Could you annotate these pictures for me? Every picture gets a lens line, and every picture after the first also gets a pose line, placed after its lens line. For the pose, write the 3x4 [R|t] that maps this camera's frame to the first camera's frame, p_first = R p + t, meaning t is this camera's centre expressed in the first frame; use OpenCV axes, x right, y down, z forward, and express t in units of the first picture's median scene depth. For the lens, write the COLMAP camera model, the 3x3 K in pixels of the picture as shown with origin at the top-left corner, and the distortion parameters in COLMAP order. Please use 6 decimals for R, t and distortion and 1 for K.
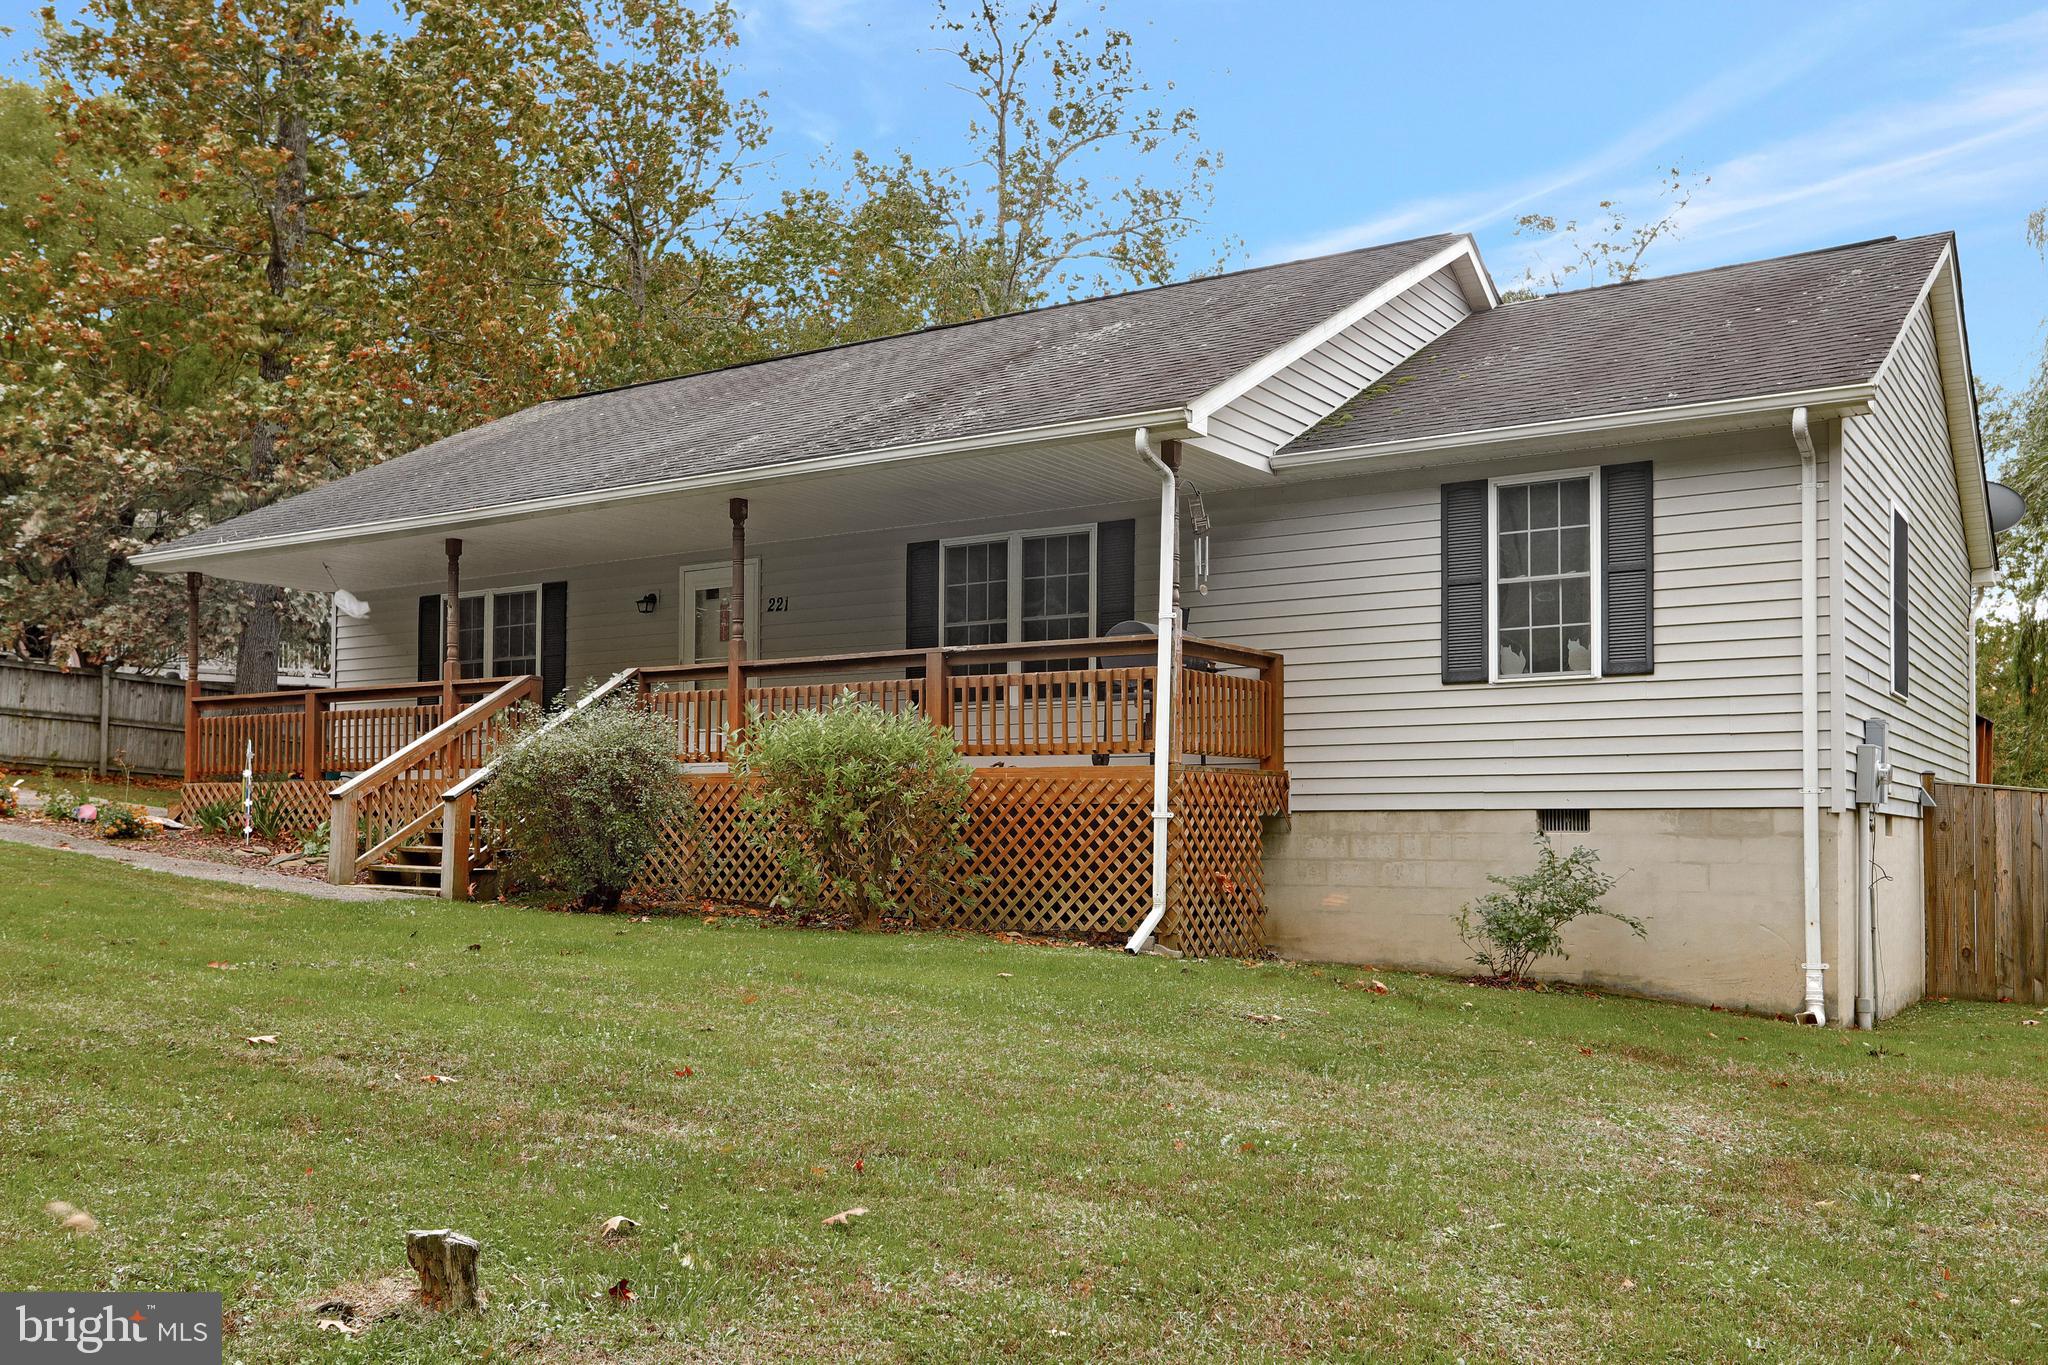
lens RADIAL K [[1800.0, 0, 986.2], [0, 1800.0, 771.8], [0, 0, 1]] dist [0.006454, 0.017641]
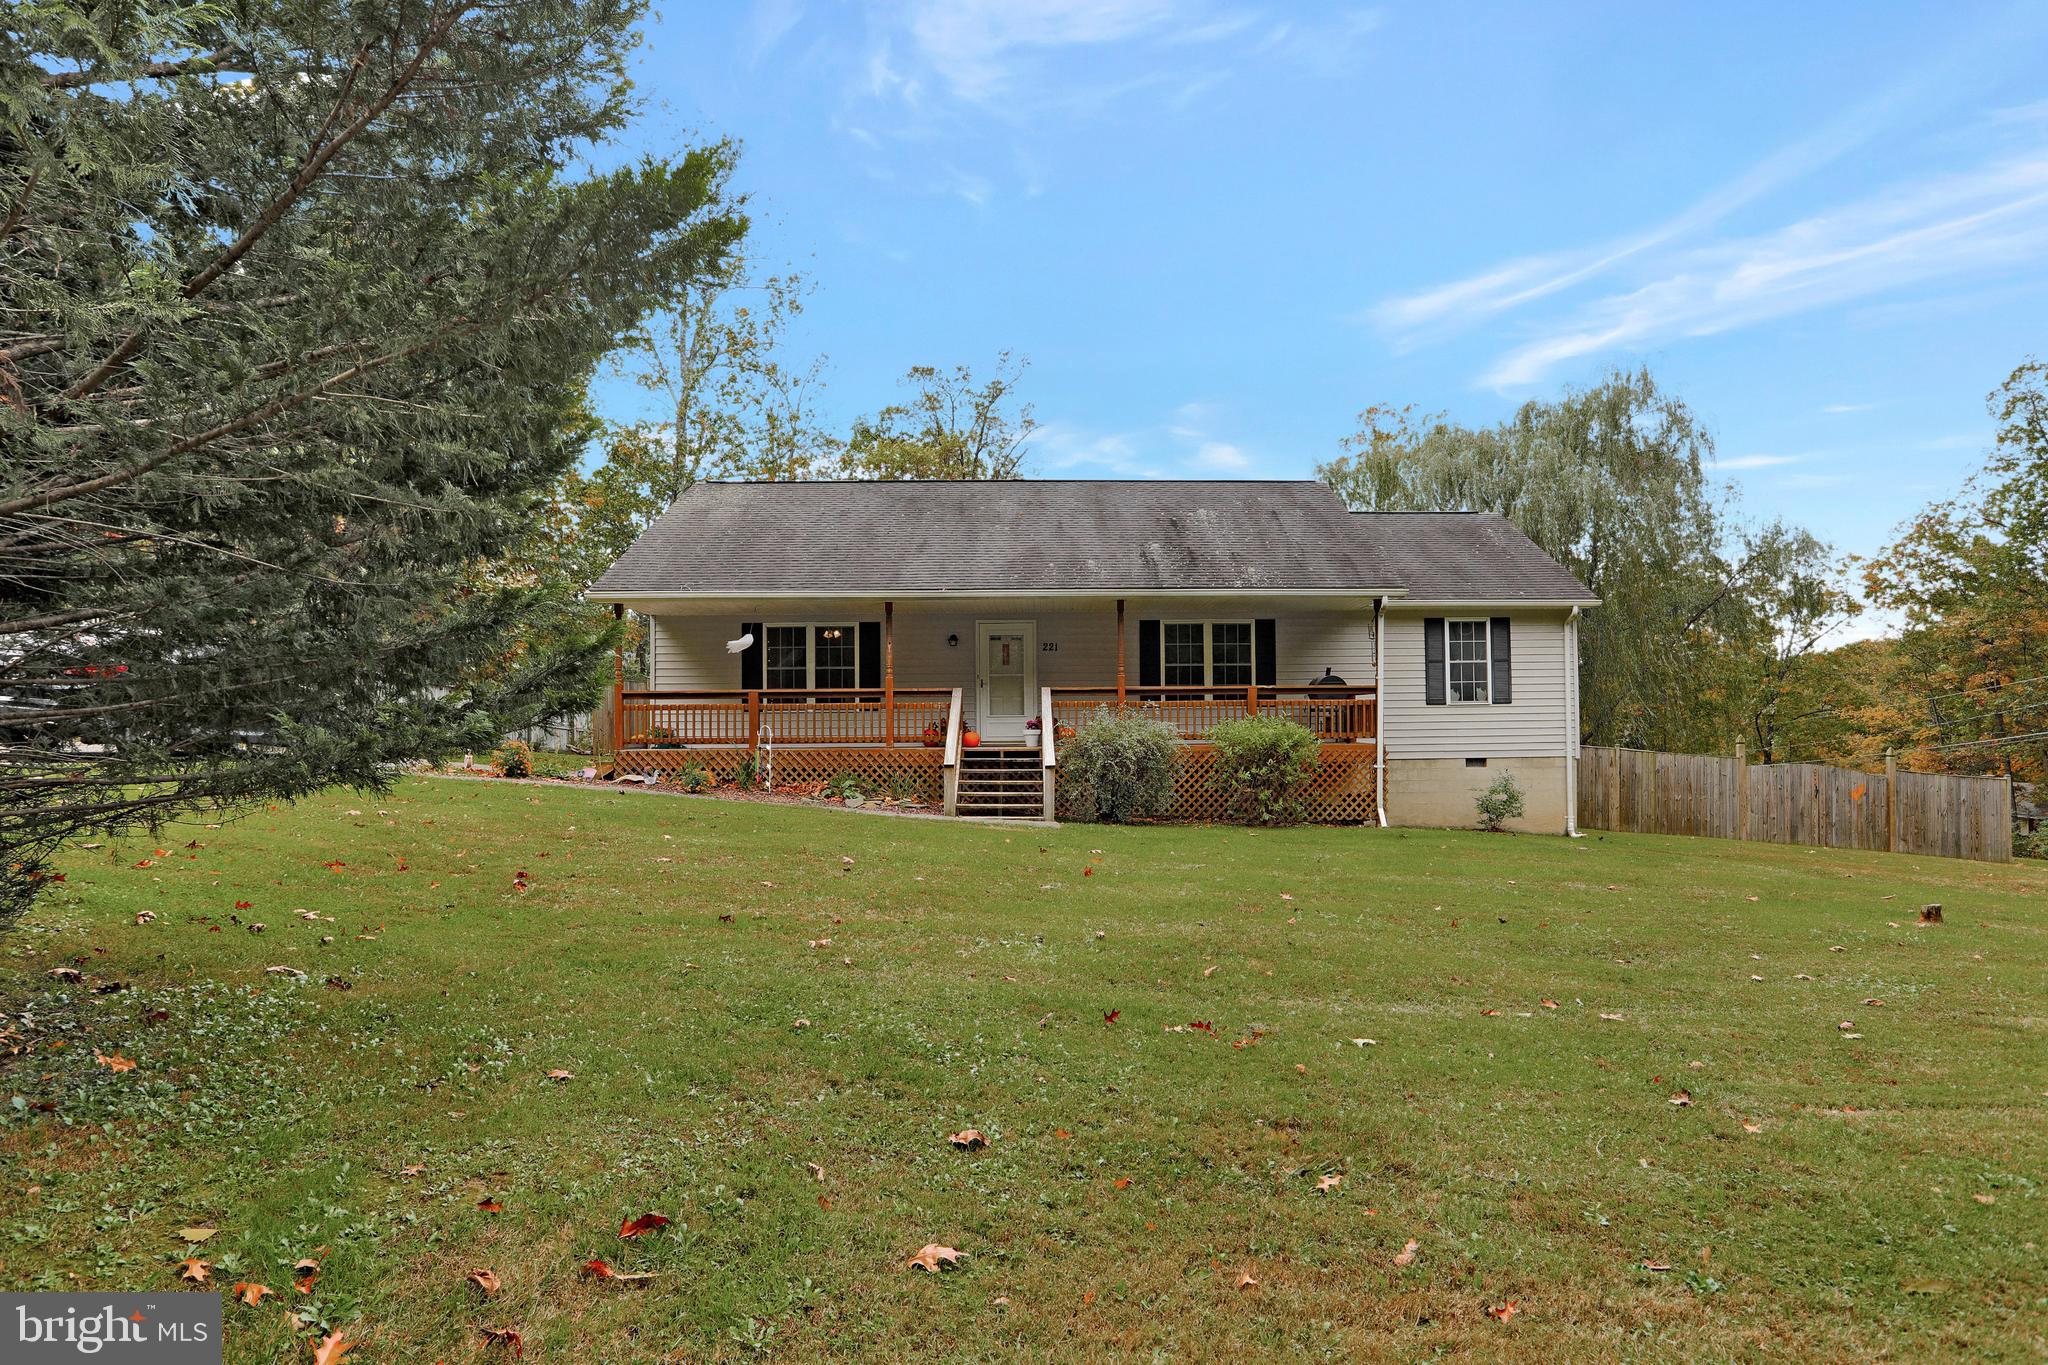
lens RADIAL K [[1267.4, 0, 1024.0], [0, 1267.4, 682.5], [0, 0, 1]] dist [-0.003881, -0.000766]
pose [[0.814507, 0.004922, 0.580132, -1.127864], [-0.007804, 0.999966, 0.002473, -0.077720], [-0.580101, -0.006542, 0.814518, -0.032153]]
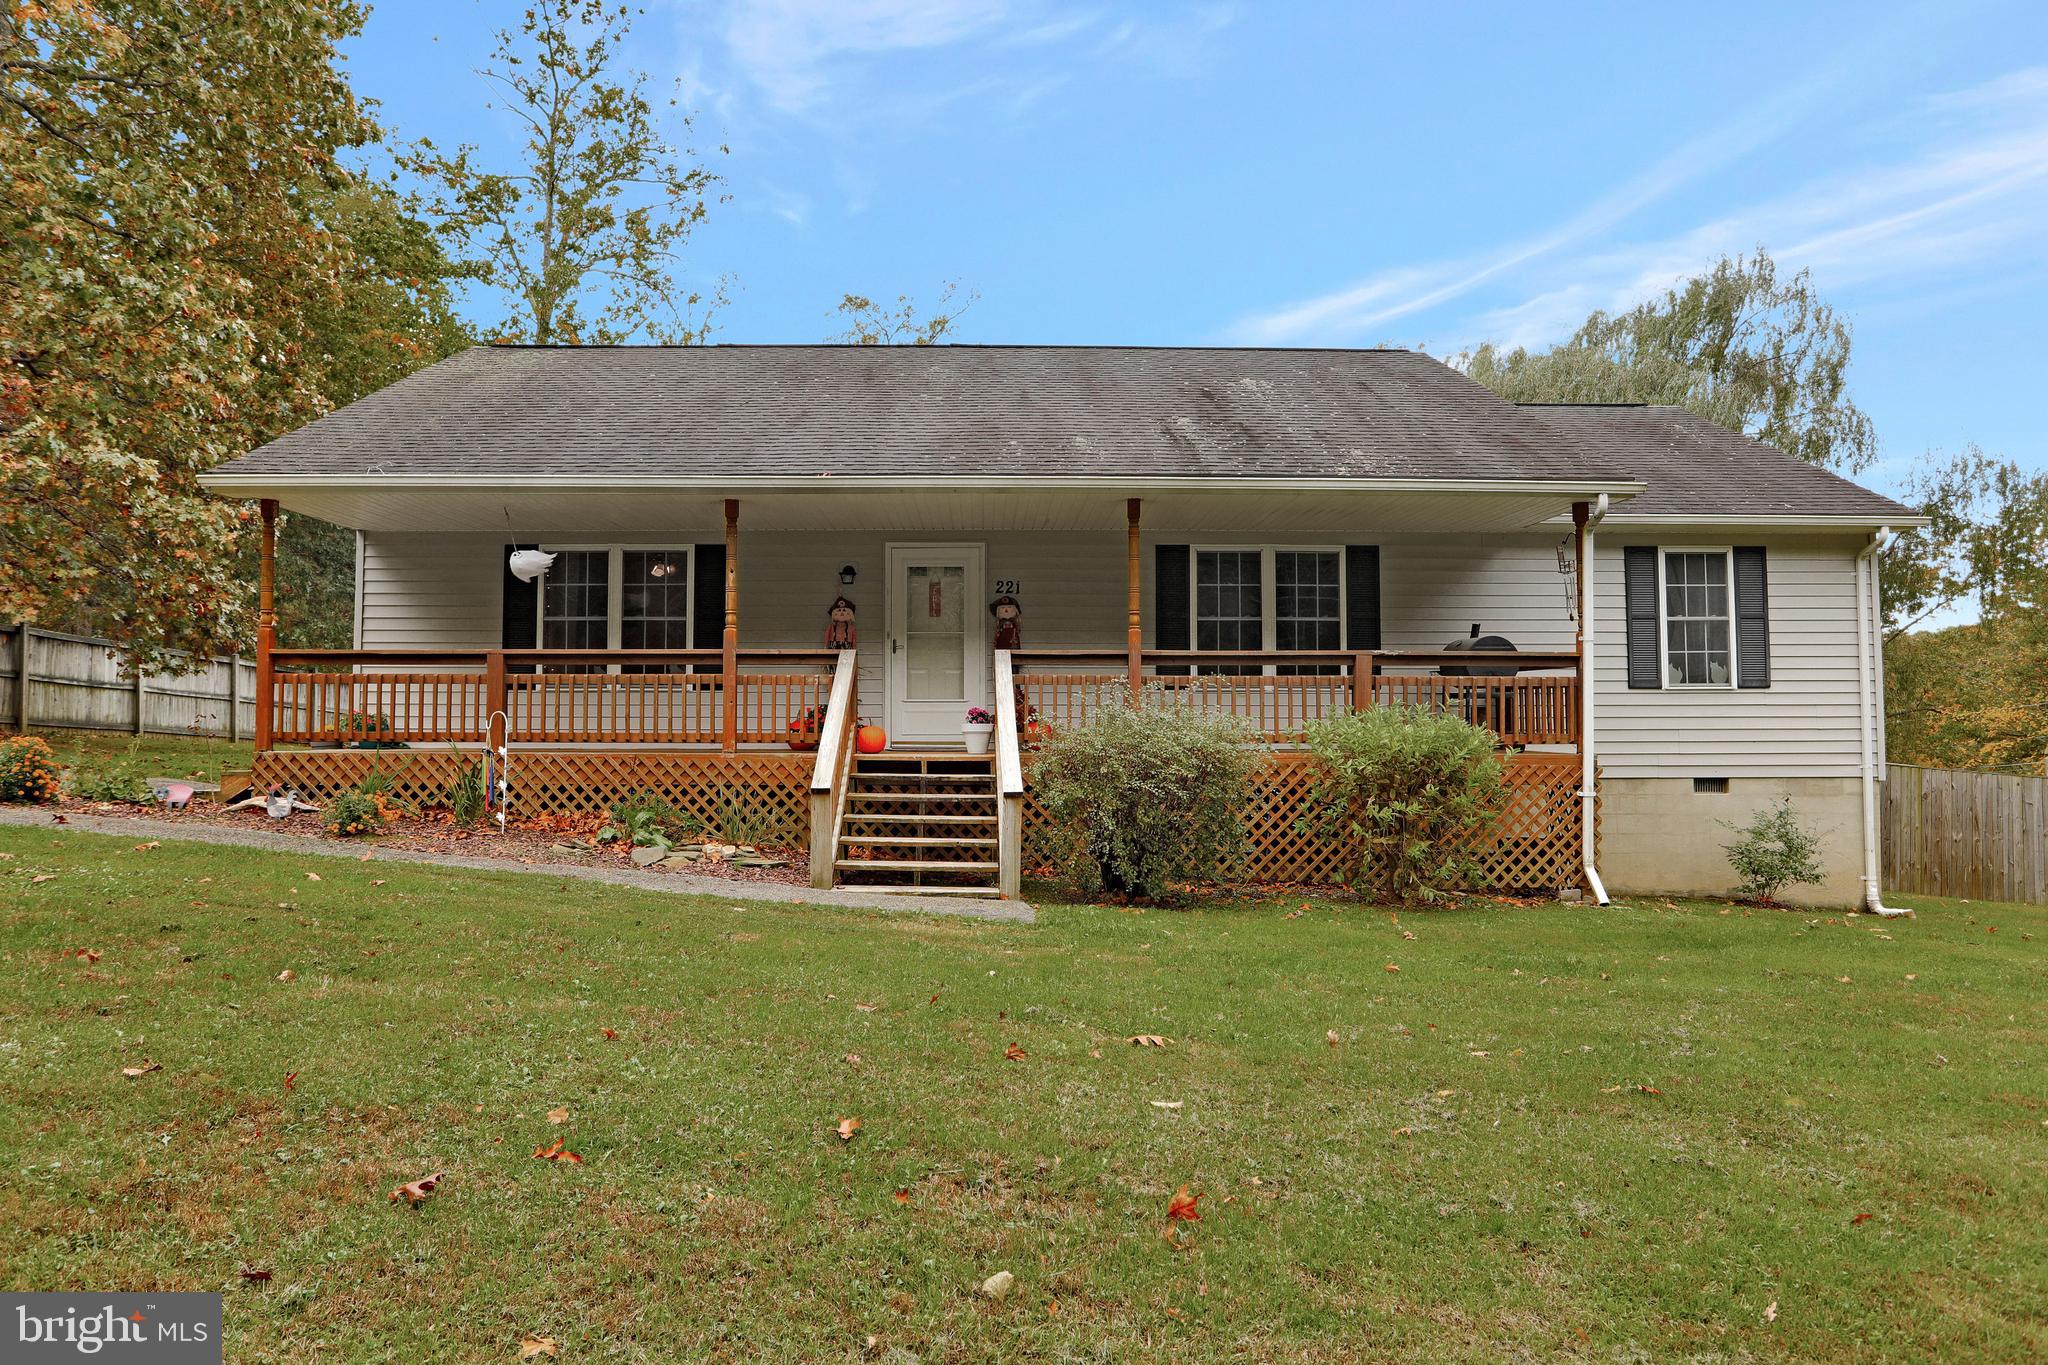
lens RADIAL K [[1256.7, 0, 955.0], [0, 1256.7, 652.5], [0, 0, 1]] dist [0.001878, 0.001669]
pose [[0.818967, 0.023793, 0.573347, -0.747552], [-0.017681, 0.999712, -0.016231, -0.051866], [-0.573568, 0.003156, 0.819152, 0.500458]]
